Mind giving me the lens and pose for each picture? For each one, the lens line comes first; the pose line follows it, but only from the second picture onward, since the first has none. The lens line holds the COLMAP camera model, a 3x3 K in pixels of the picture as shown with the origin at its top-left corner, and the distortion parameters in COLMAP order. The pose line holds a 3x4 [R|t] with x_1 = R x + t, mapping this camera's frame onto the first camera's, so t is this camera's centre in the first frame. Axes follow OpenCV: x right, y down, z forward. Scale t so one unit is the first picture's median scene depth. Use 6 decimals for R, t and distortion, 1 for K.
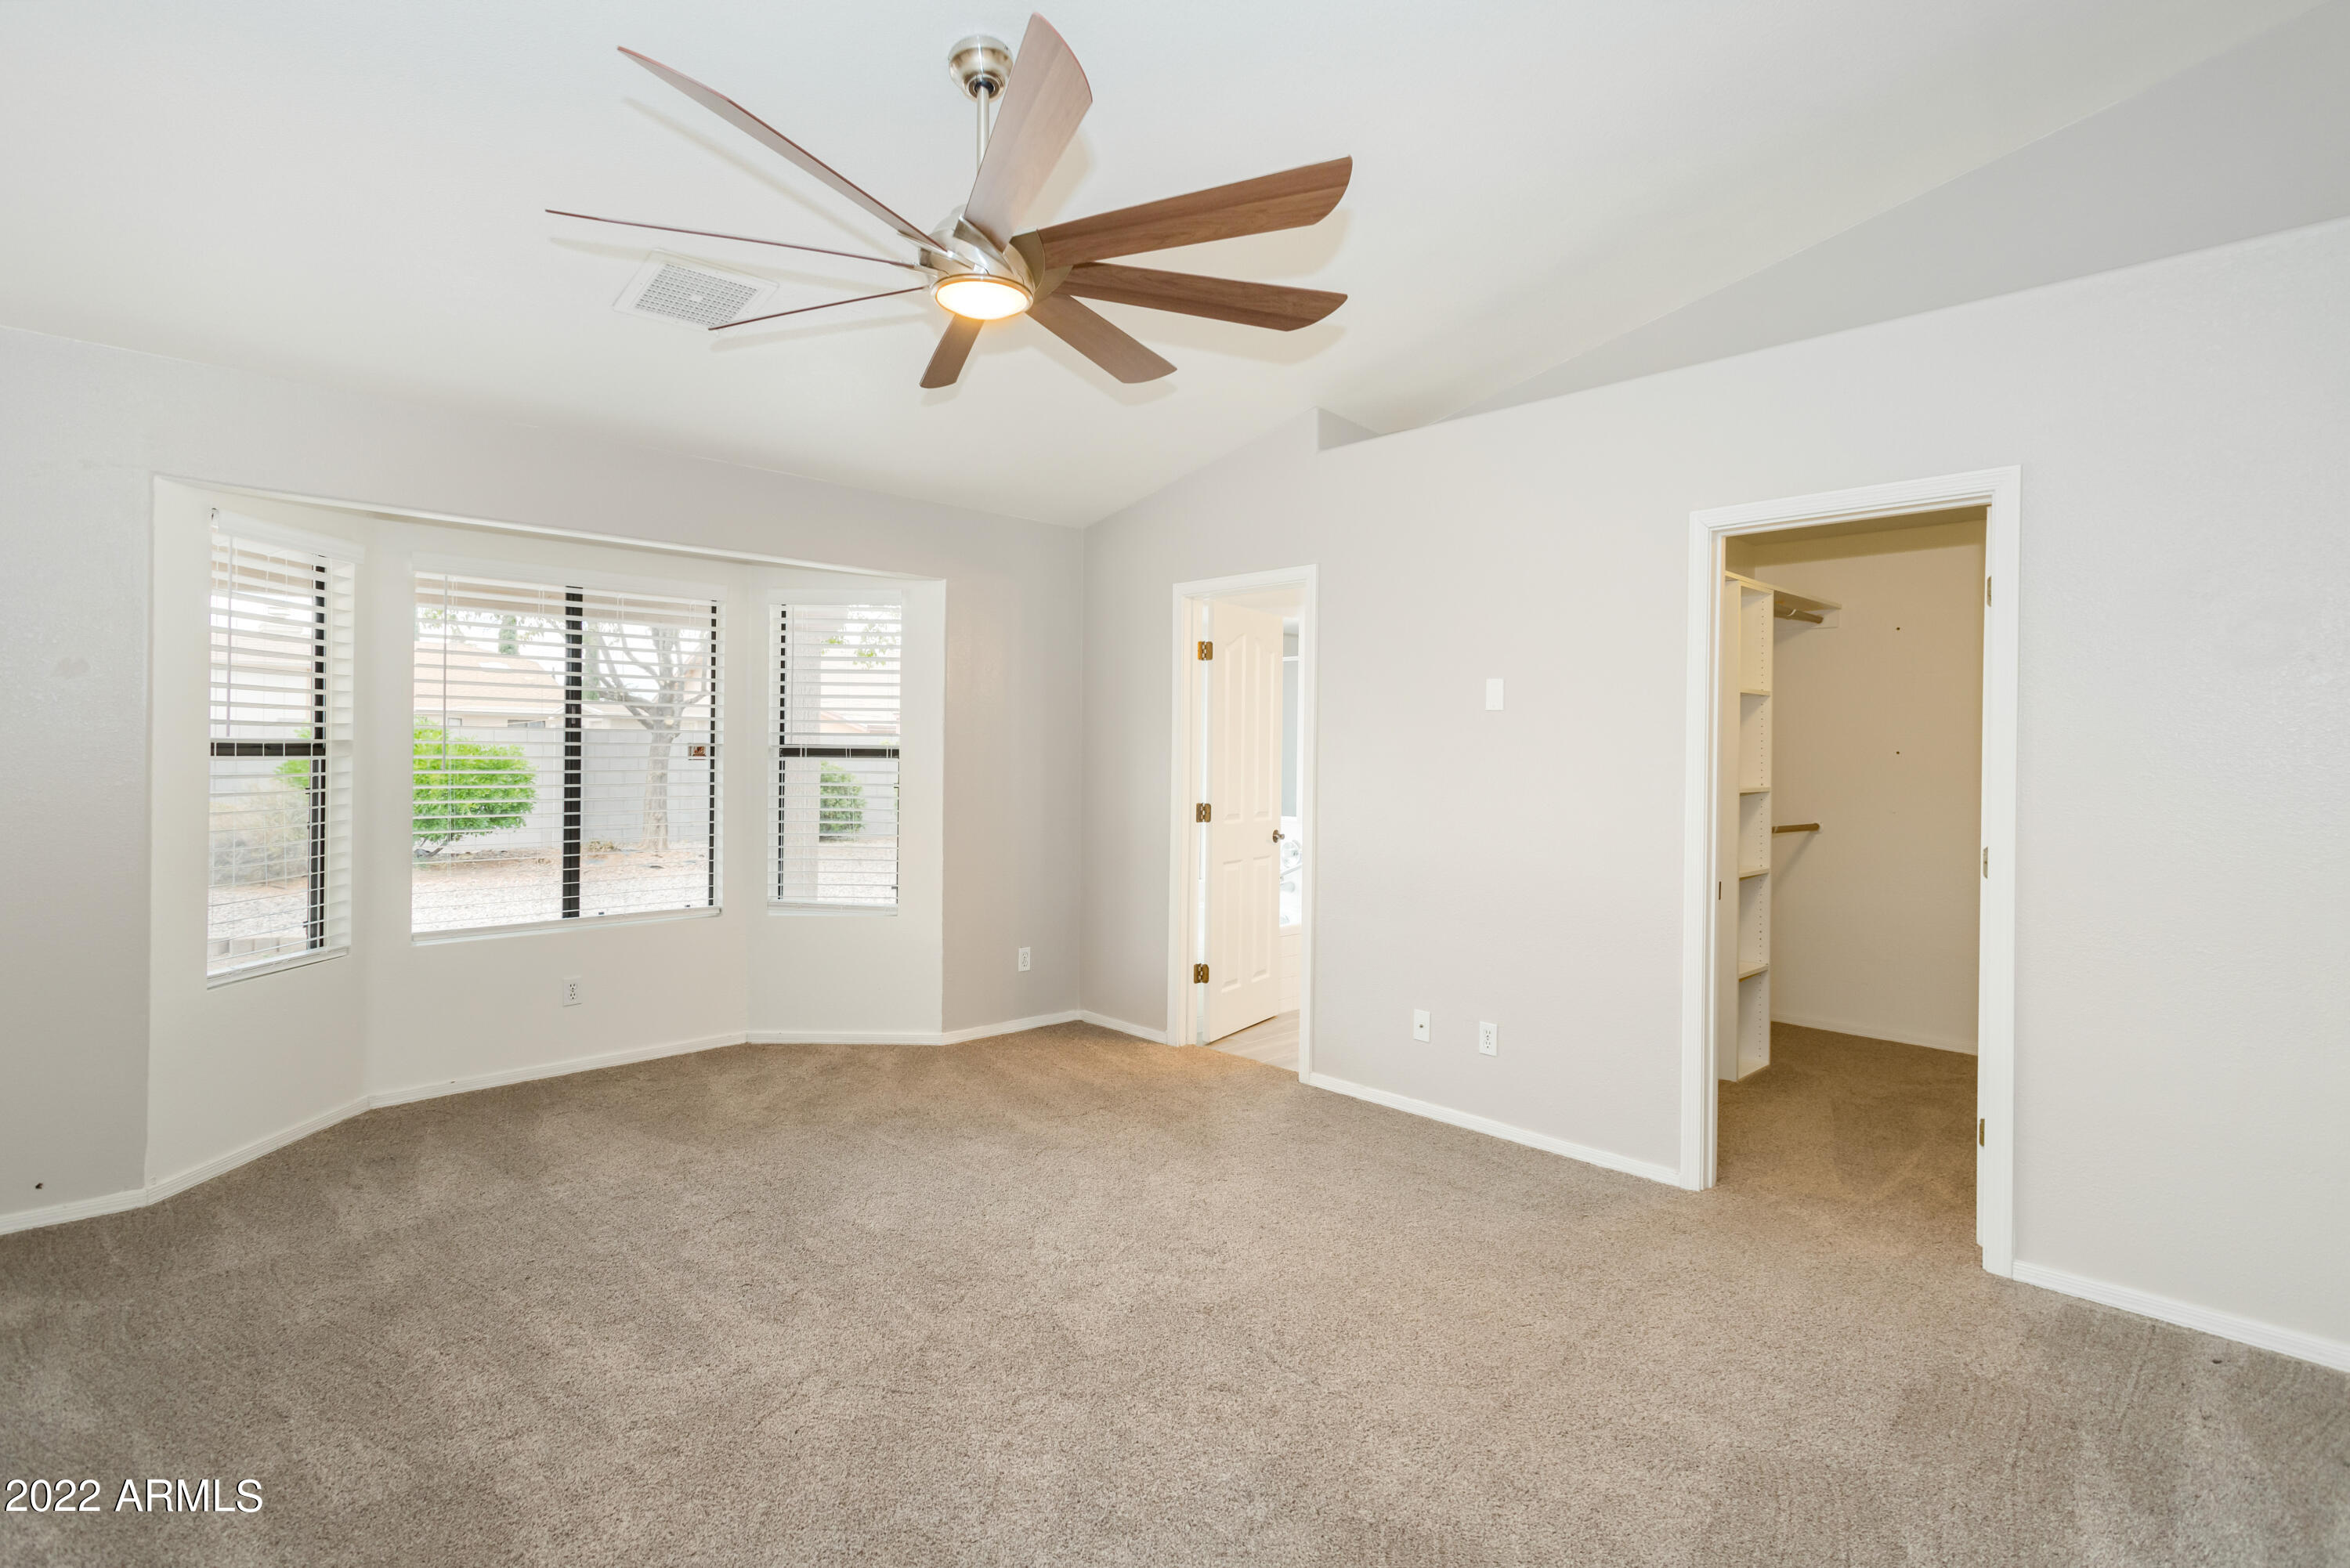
lens RADIAL K [[1141.5, 0, 1172.6], [0, 1141.5, 751.3], [0, 0, 1]] dist [0.001711, 0.000328]
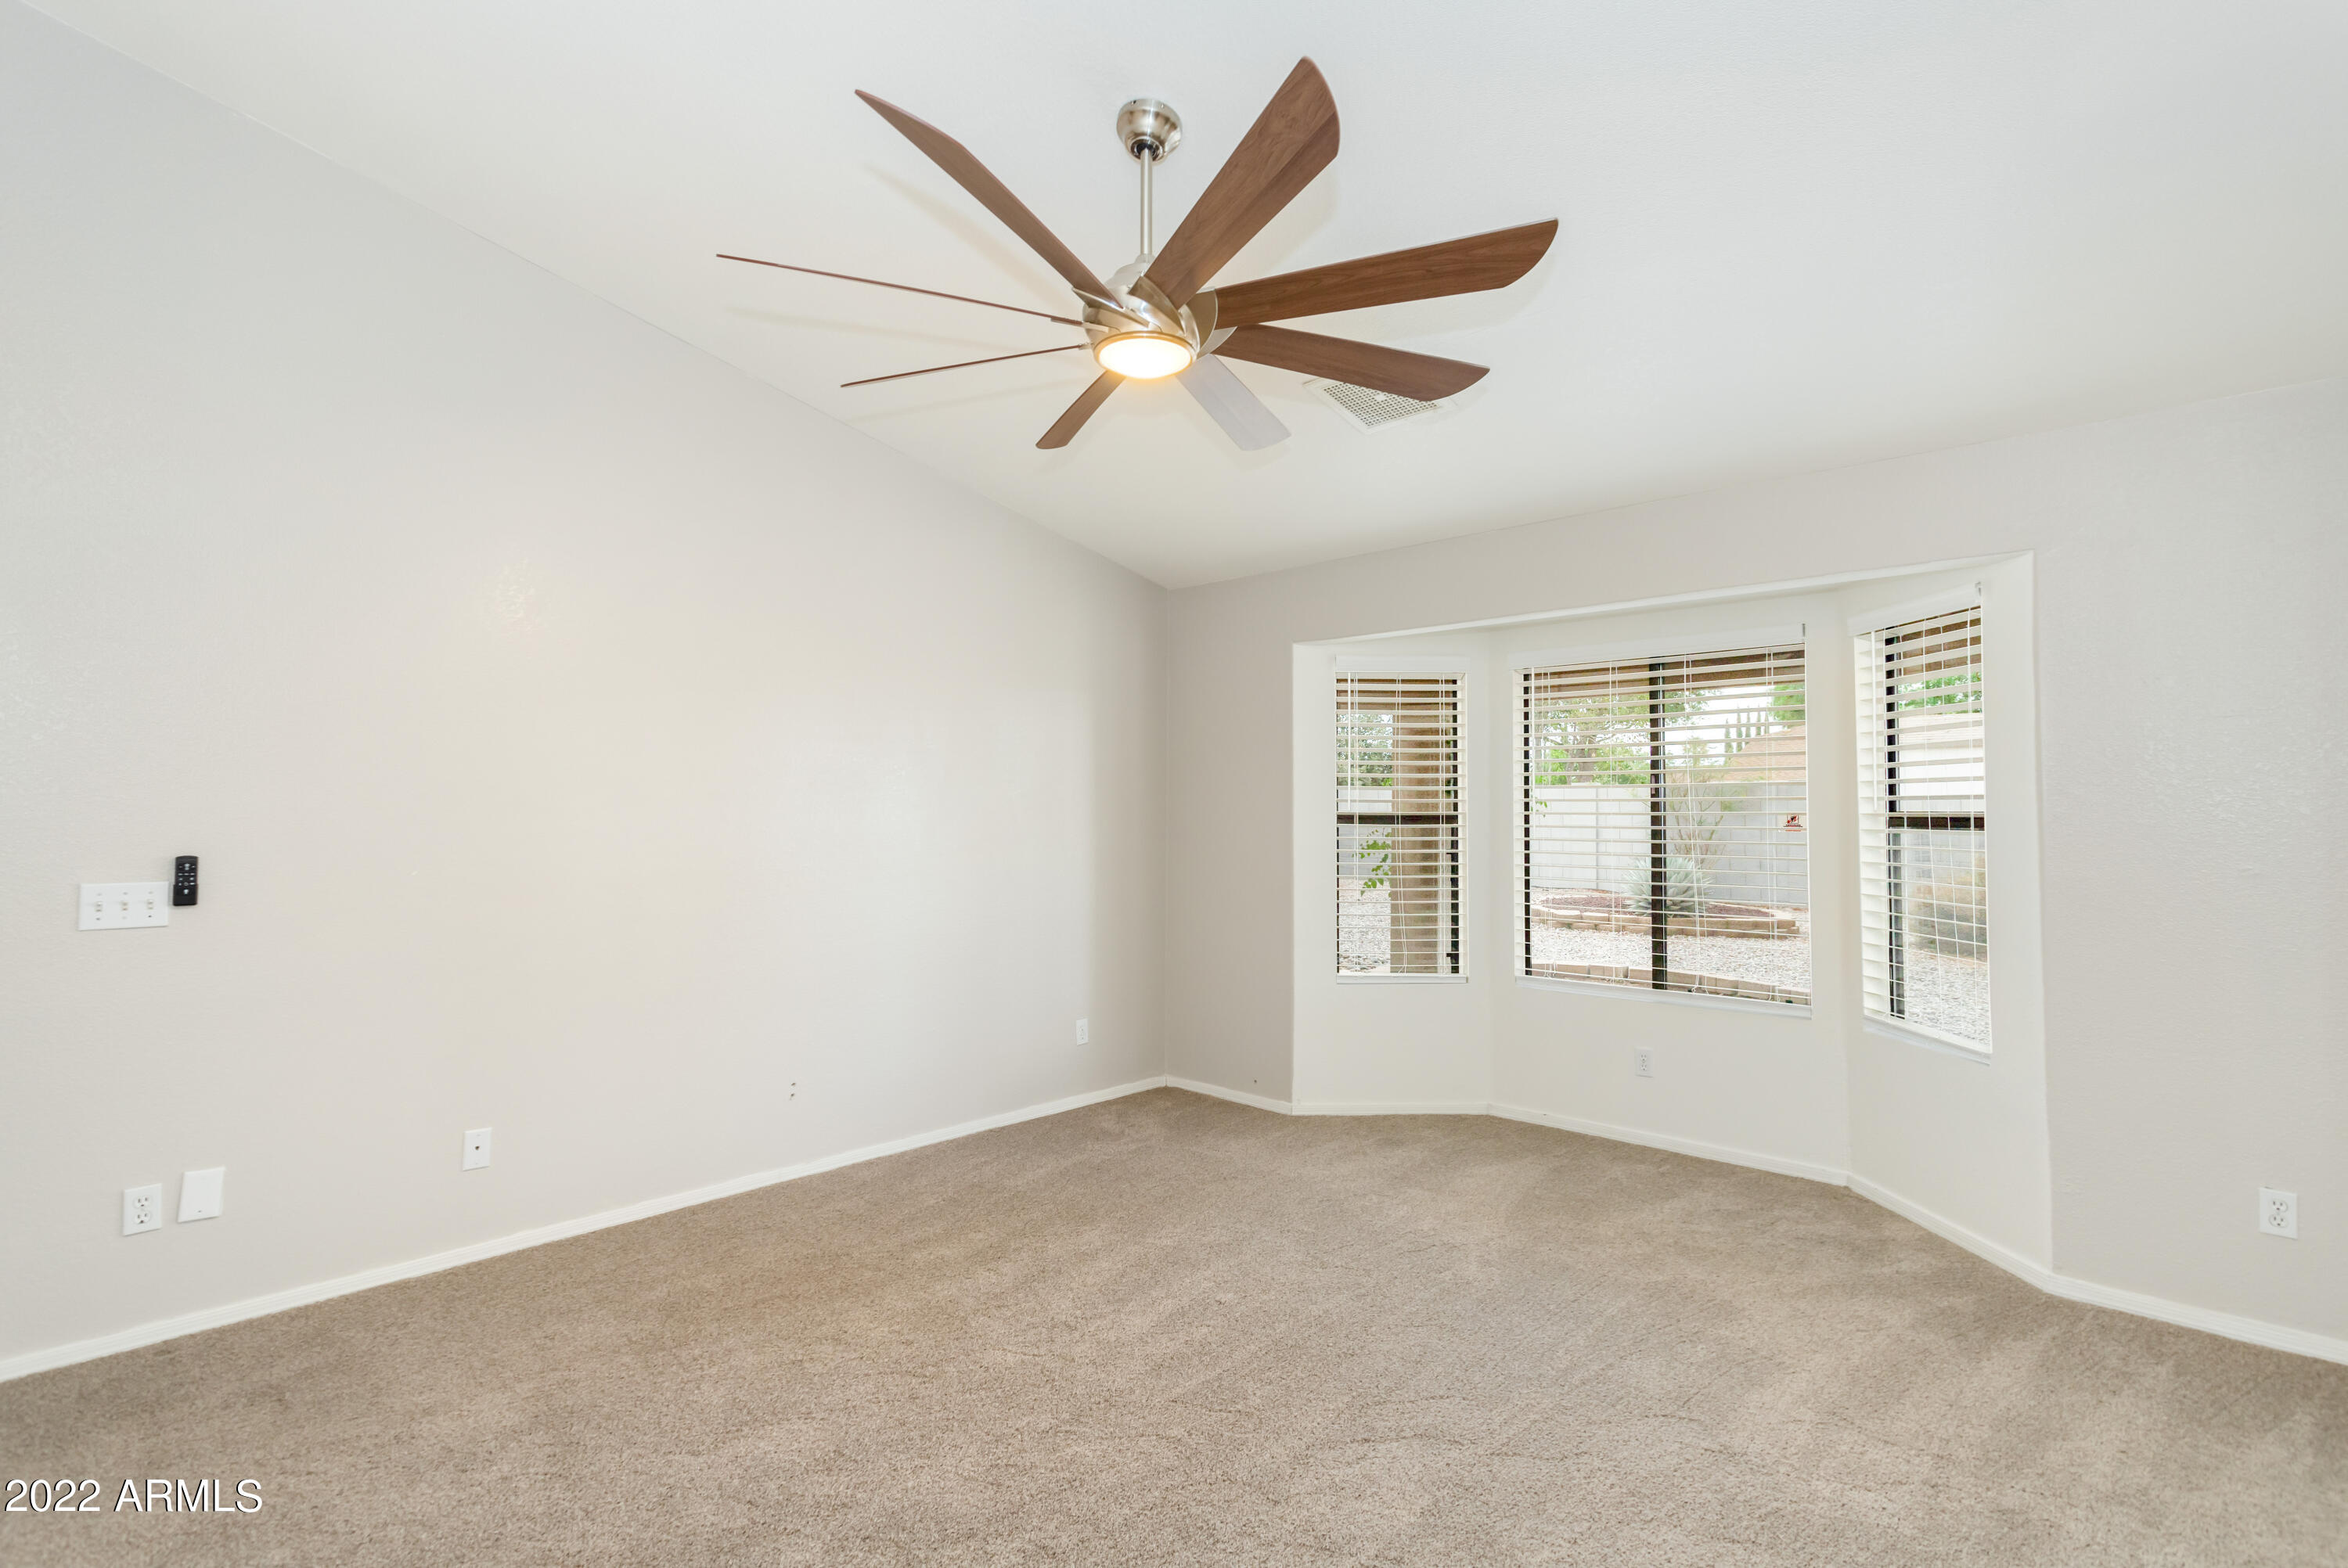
lens RADIAL K [[1123.0, 0, 1174.0], [0, 1123.0, 784.0], [0, 0, 1]] dist [0.000398, 0.000325]
pose [[0.046926, -0.033750, -0.998328, 0.504227], [-0.003514, 0.999417, -0.033952, 0.003152], [0.998892, 0.005102, 0.046780, 0.626548]]
